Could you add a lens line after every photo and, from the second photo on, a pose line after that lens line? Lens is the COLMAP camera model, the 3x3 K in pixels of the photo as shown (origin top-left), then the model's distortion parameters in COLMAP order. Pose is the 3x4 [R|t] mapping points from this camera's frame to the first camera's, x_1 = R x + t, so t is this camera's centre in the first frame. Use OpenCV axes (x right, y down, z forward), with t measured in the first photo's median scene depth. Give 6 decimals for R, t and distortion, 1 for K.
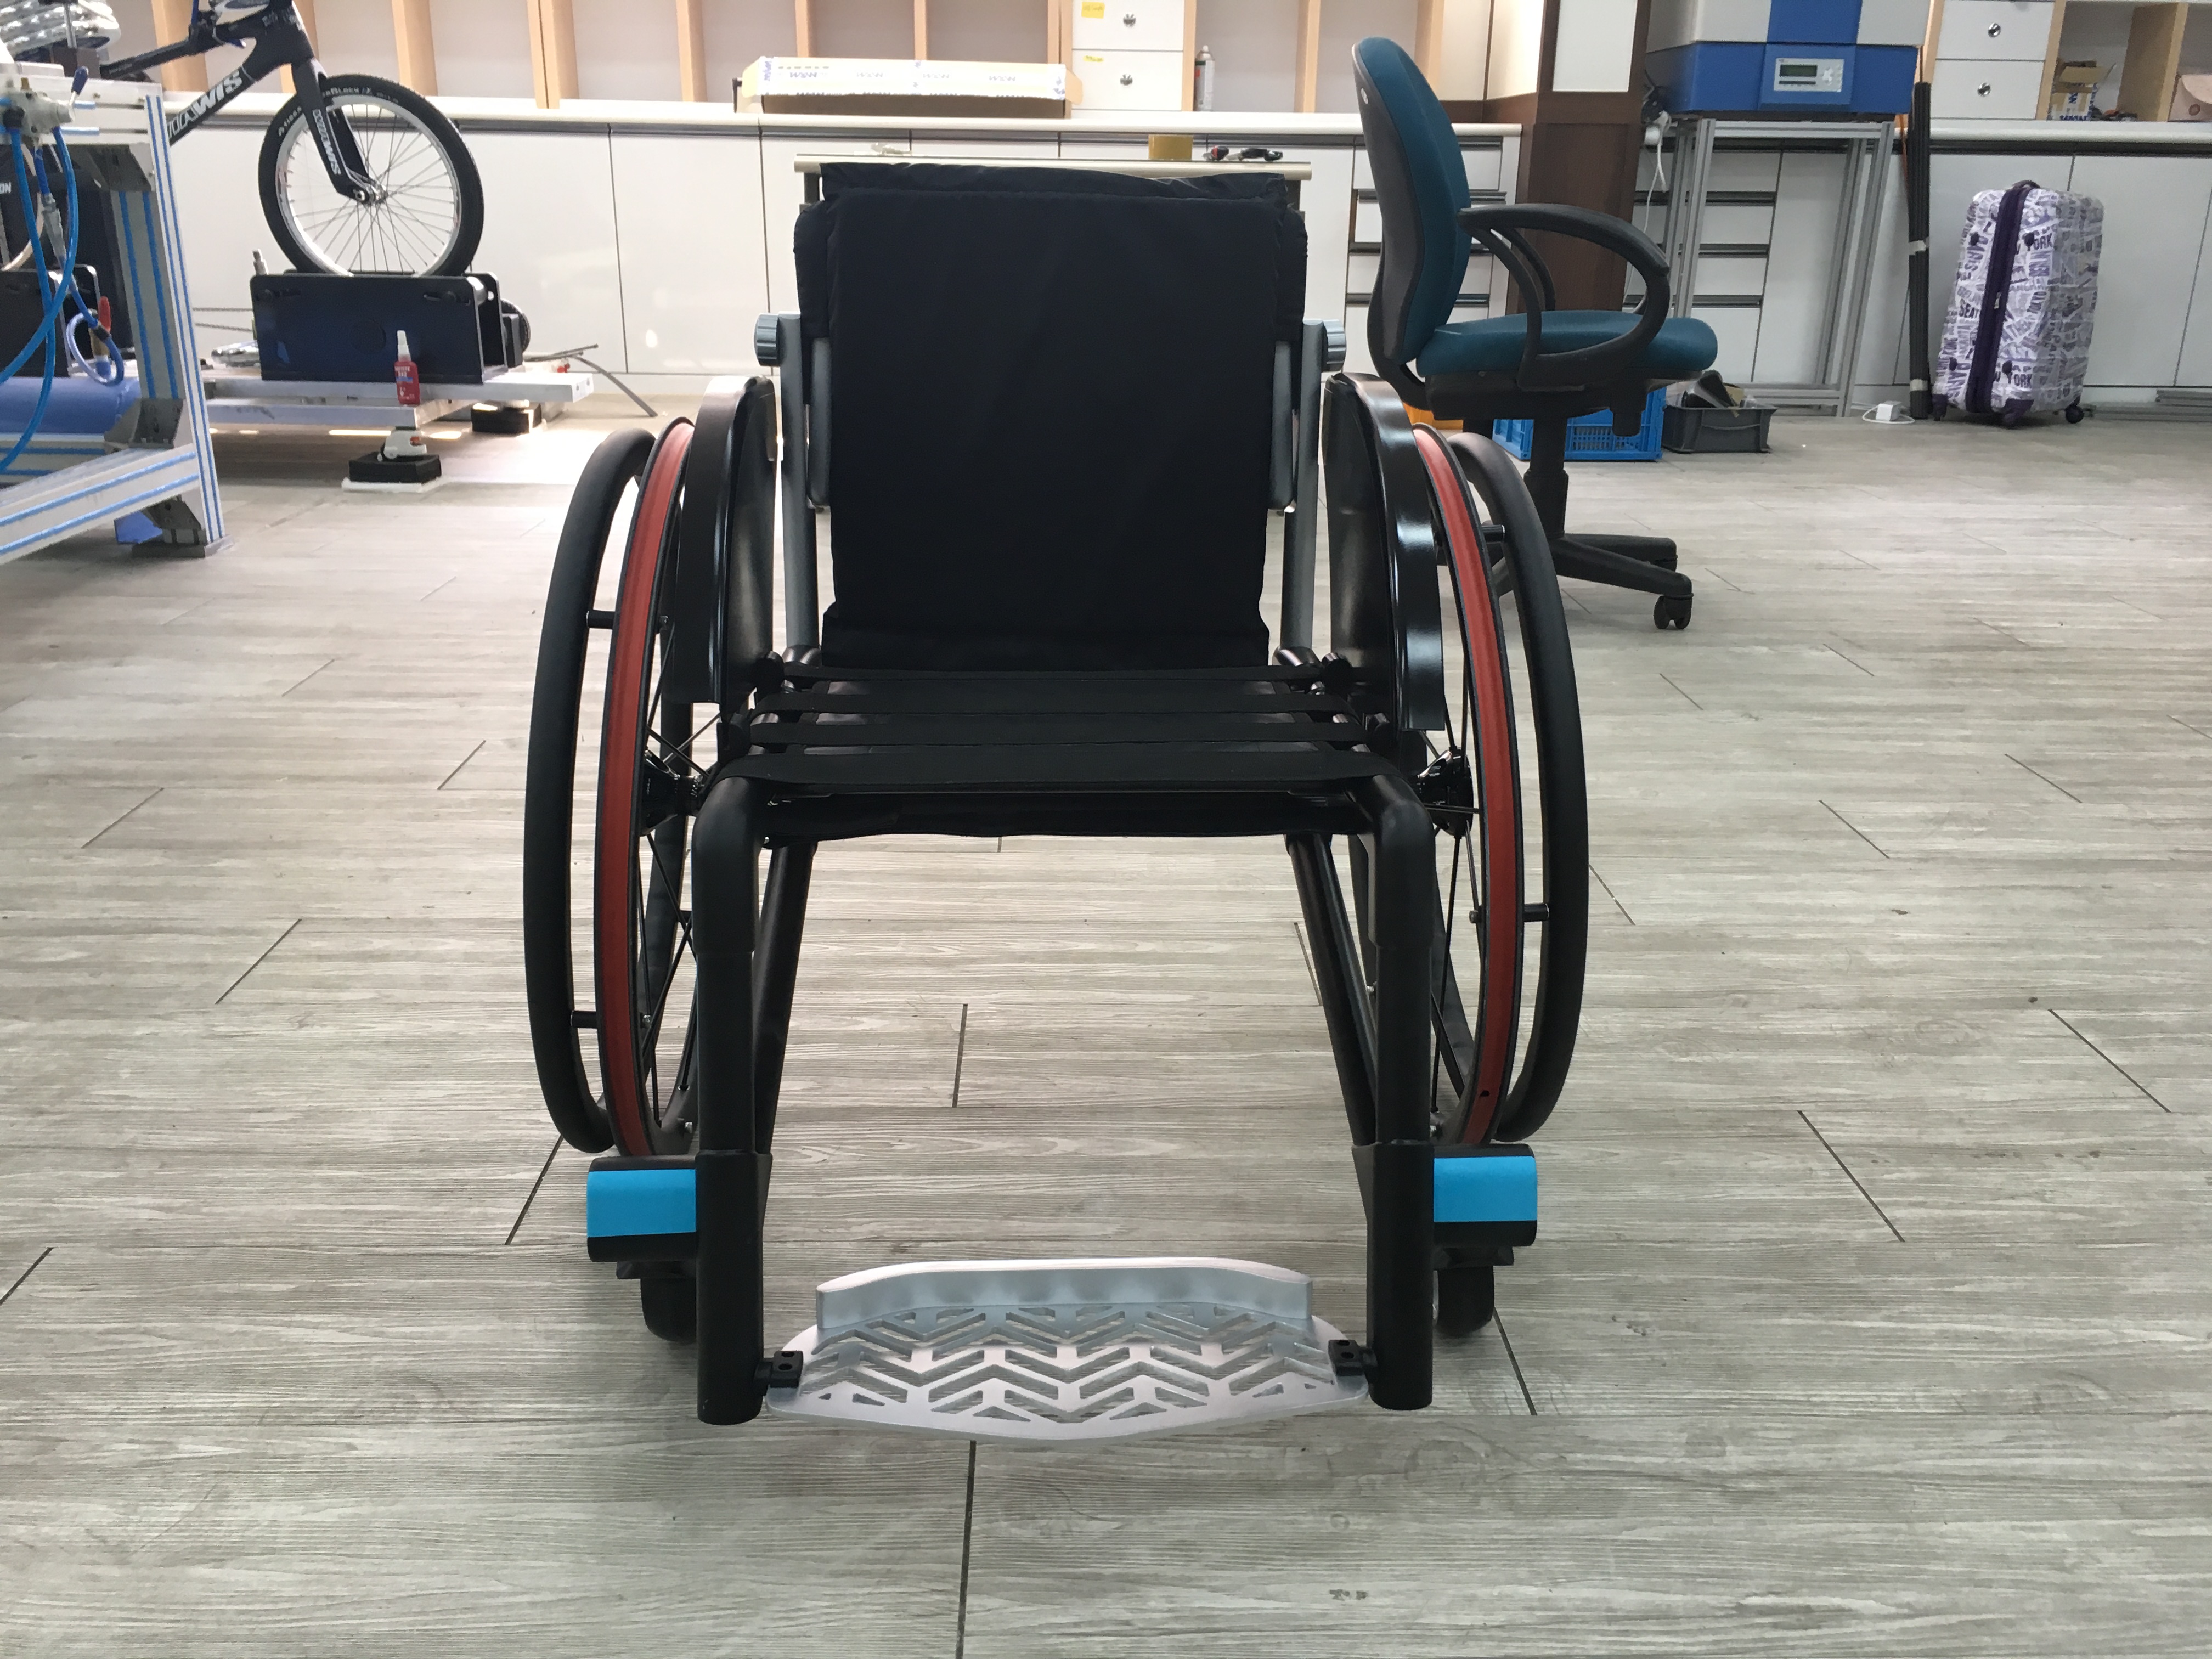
lens RADIAL K [[1874.5, 0, 1100.6], [0, 1874.5, 833.2], [0, 0, 1]] dist [0.065941, -0.104719]
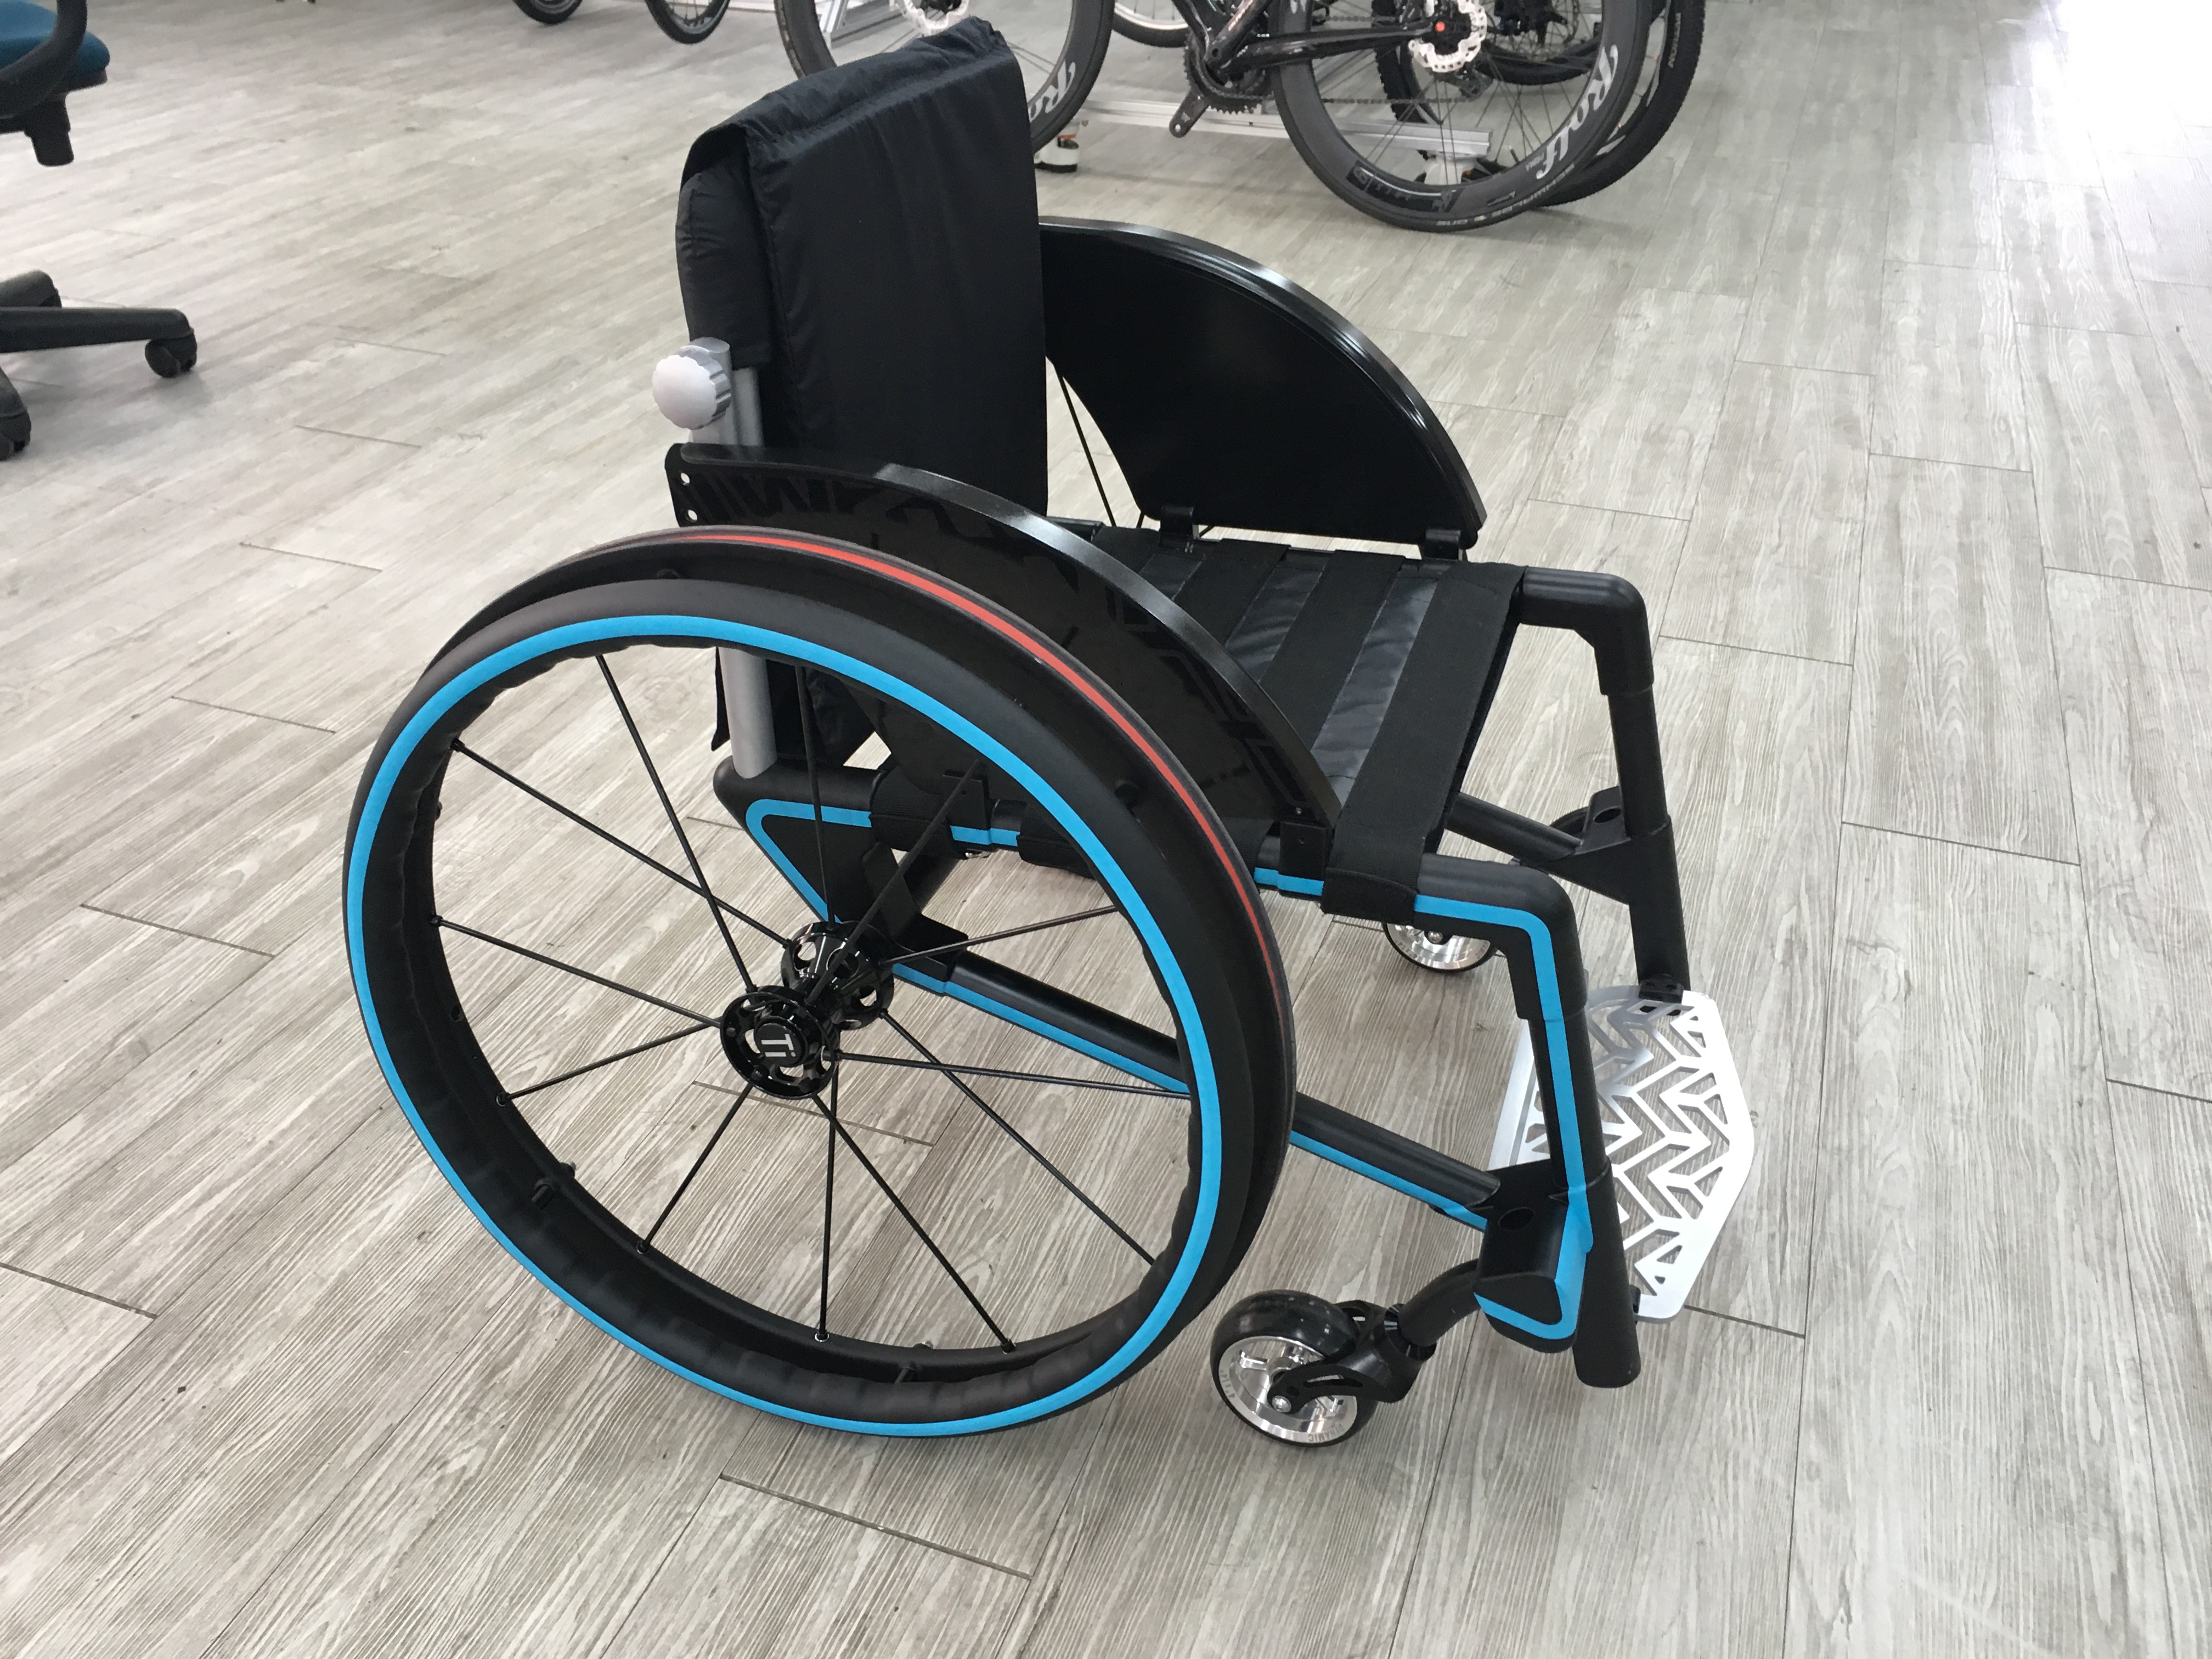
lens RADIAL K [[1874.5, 0, 1100.6], [0, 1874.5, 833.2], [0, 0, 1]] dist [0.065941, -0.104719]
pose [[0.365545, -0.509383, 0.779042, -0.838864], [0.308037, 0.856007, 0.415169, -0.410083], [-0.878345, 0.088211, 0.469818, 0.627173]]
